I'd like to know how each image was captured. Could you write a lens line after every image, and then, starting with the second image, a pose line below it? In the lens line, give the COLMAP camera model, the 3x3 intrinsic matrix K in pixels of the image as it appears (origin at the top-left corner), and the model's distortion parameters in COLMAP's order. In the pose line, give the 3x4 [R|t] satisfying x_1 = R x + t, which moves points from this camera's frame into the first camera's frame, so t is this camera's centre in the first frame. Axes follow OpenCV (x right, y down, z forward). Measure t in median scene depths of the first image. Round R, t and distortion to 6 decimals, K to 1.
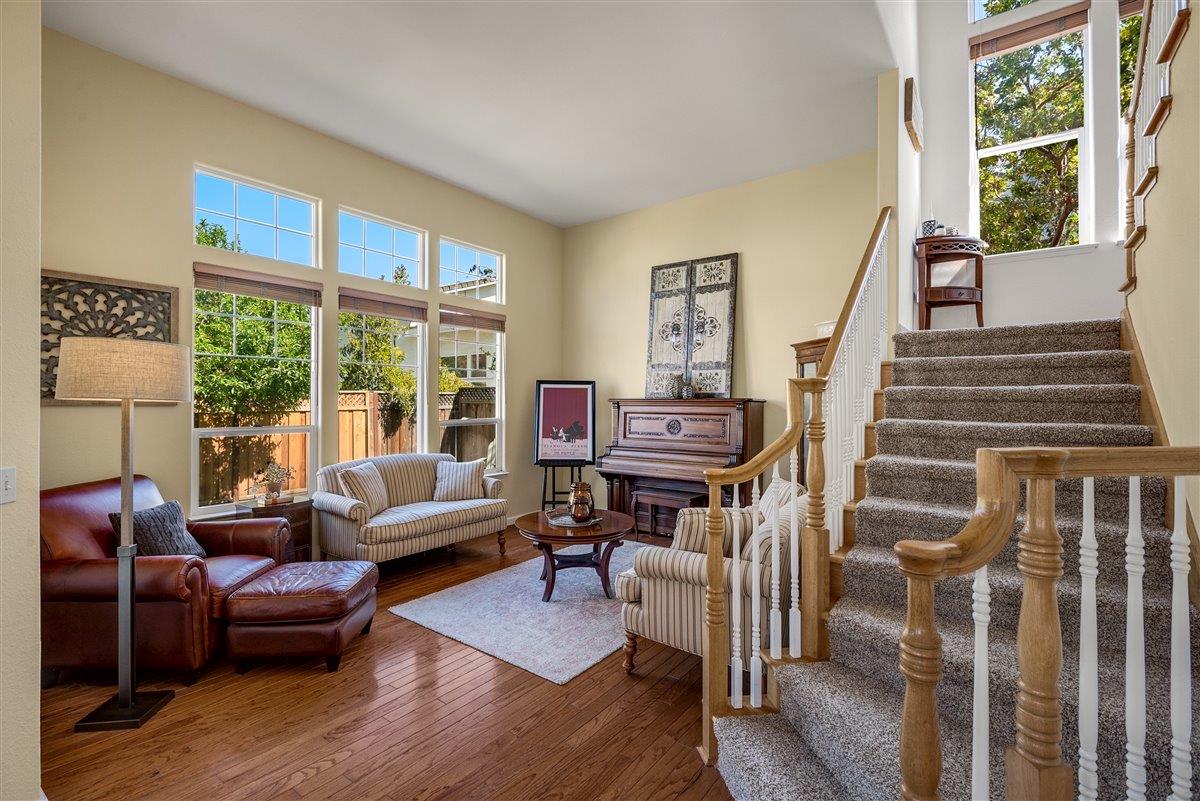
lens RADIAL K [[536.4, 0, 595.7], [0, 536.4, 397.6], [0, 0, 1]] dist [0.027656, -0.024411]
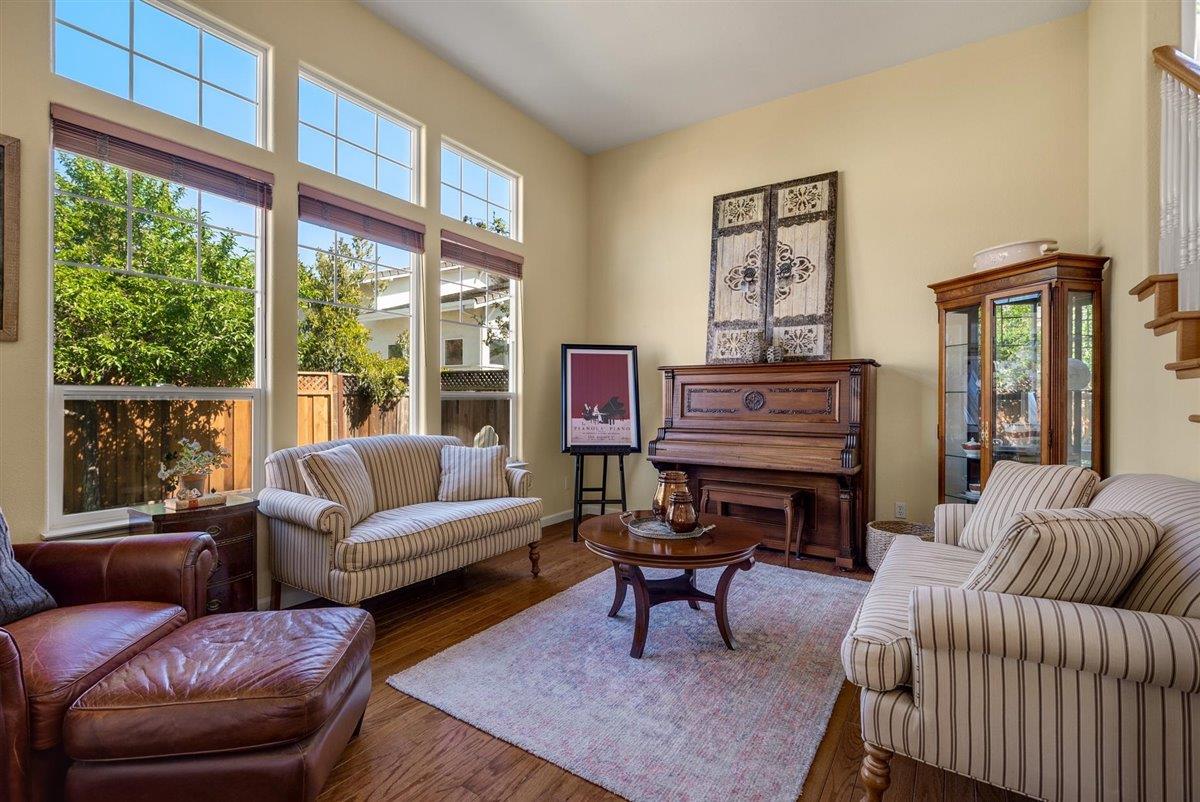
lens RADIAL K [[545.4, 0, 595.0], [0, 545.4, 398.0], [0, 0, 1]] dist [0.033788, -0.022538]
pose [[0.998384, 0.001086, 0.056817, -0.123292], [-0.001363, 0.999987, 0.004834, 0.048057], [-0.056811, -0.004903, 0.998373, 0.246400]]
